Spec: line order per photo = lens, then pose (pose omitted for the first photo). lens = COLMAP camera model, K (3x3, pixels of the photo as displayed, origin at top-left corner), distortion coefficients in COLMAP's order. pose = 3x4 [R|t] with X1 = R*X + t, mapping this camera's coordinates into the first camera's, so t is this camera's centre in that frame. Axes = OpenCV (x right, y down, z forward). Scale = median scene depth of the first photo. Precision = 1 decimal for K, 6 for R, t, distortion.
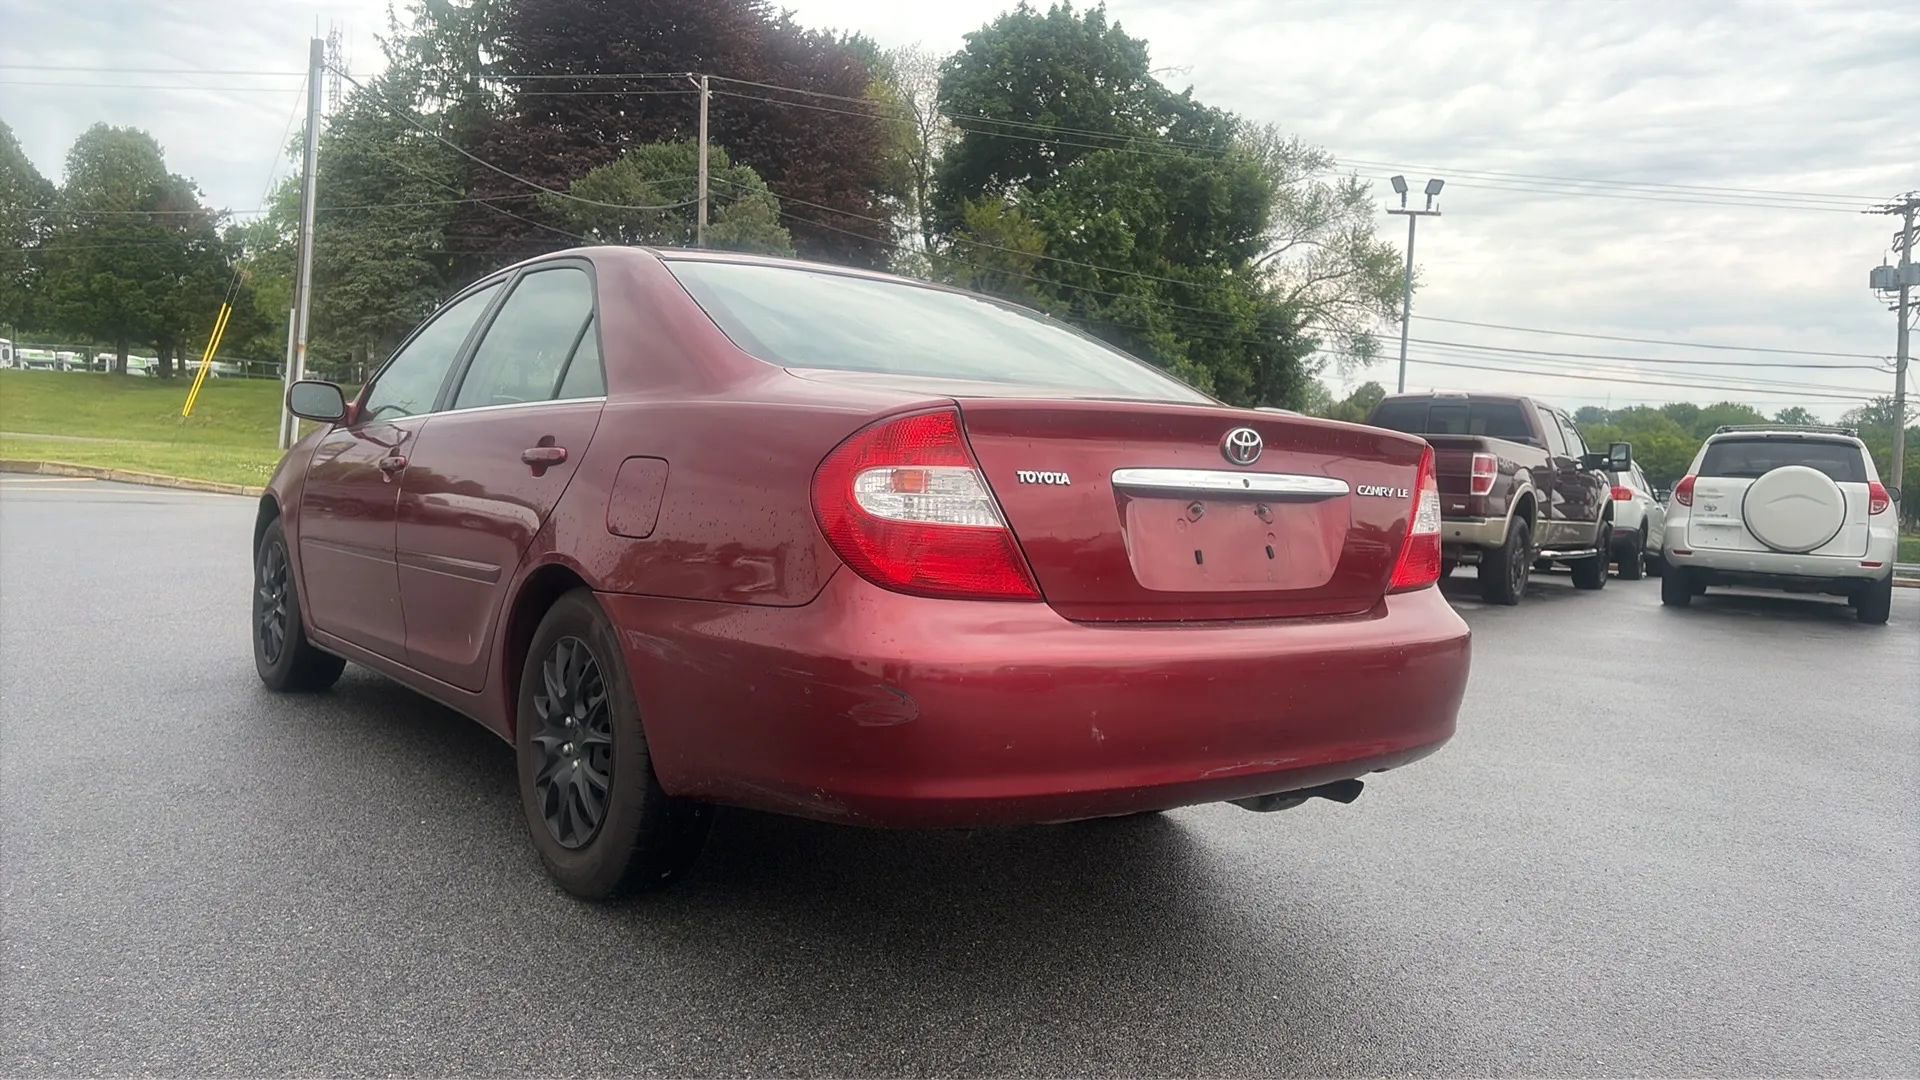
lens RADIAL K [[1392.5, 0, 951.1], [0, 1392.5, 531.7], [0, 0, 1]] dist [0.050151, -0.045221]
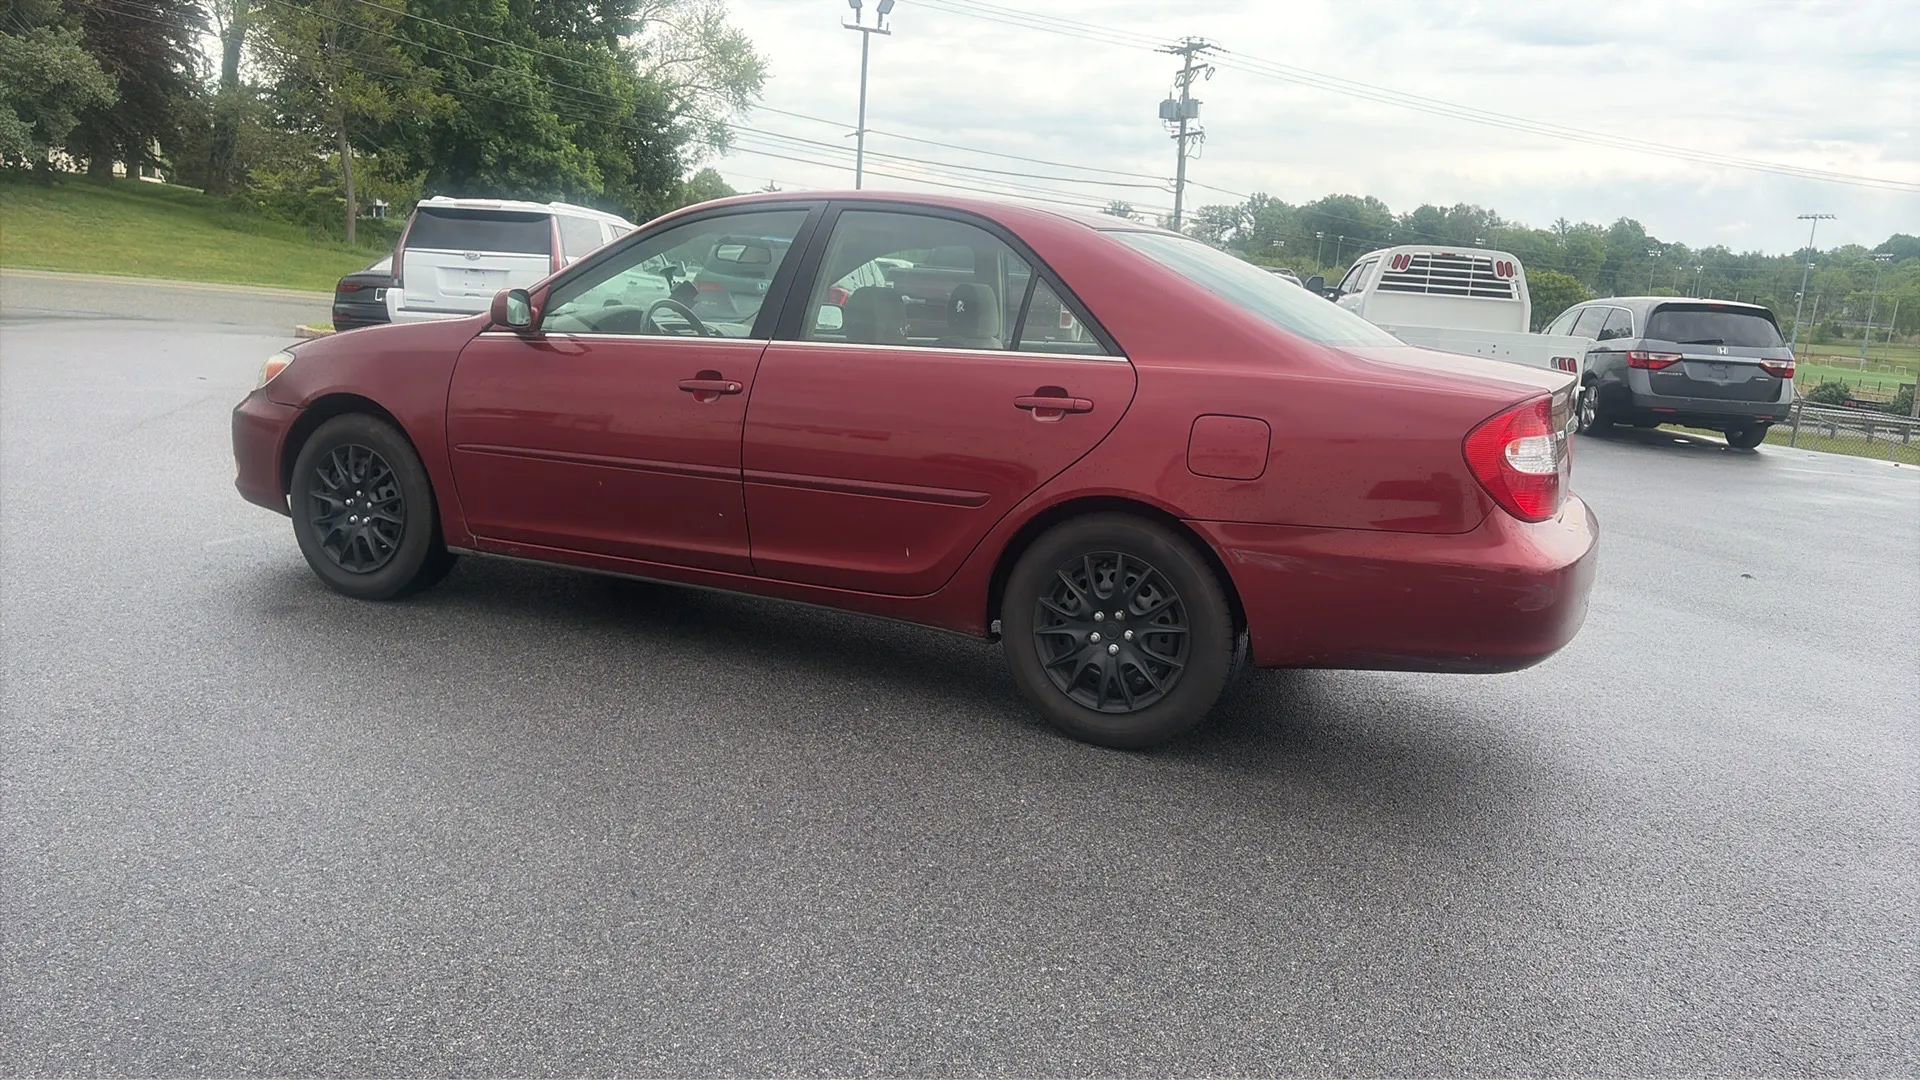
lens RADIAL K [[1392.5, 0, 980.7], [0, 1392.5, 534.8], [0, 0, 1]] dist [0.050151, -0.045221]
pose [[0.880310, -0.074219, 0.468557, -0.060107], [0.000889, 0.987942, 0.154820, -0.008385], [-0.474398, -0.135873, 0.869762, -0.002265]]
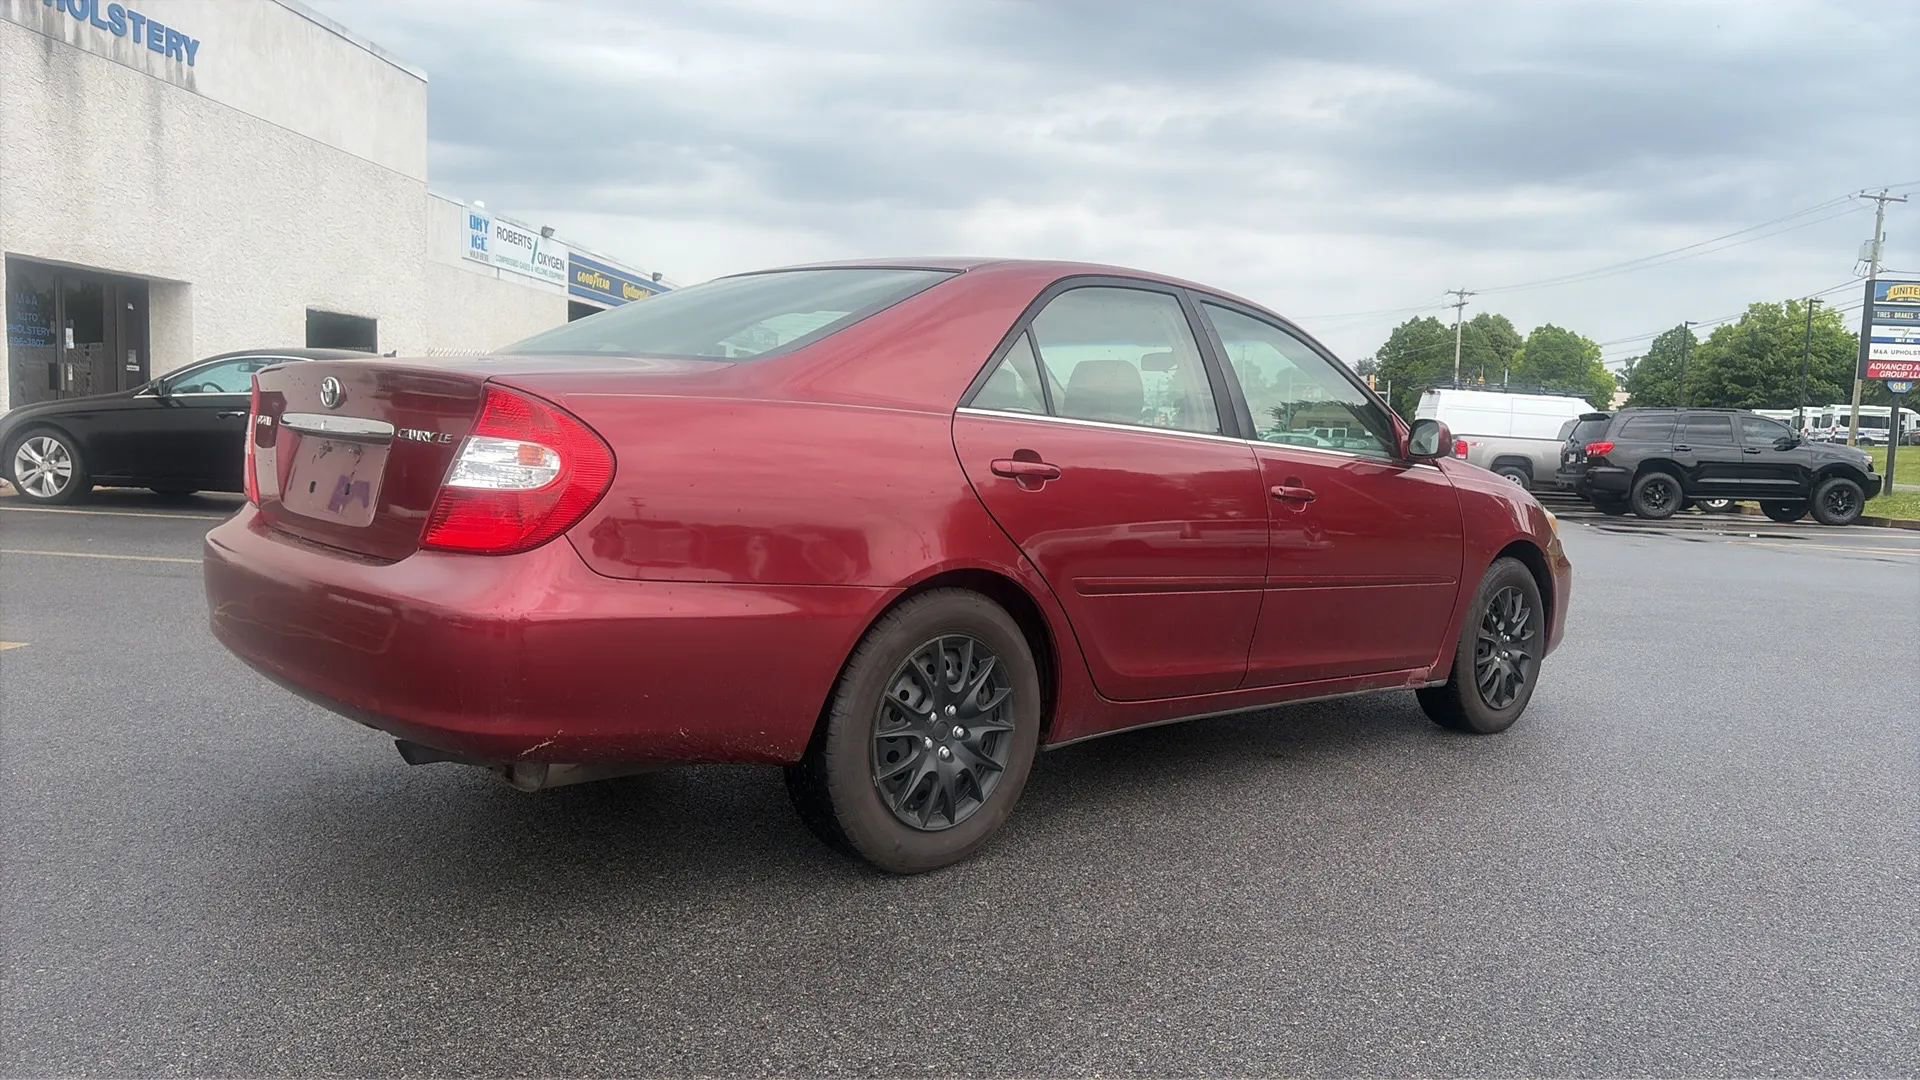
lens RADIAL K [[1392.5, 0, 959.2], [0, 1392.5, 537.4], [0, 0, 1]] dist [0.050151, -0.045221]
pose [[0.109539, 0.036034, -0.993329, 0.077242], [-0.095477, 0.995103, 0.025569, -0.001204], [0.989386, 0.092039, 0.112443, 0.076521]]
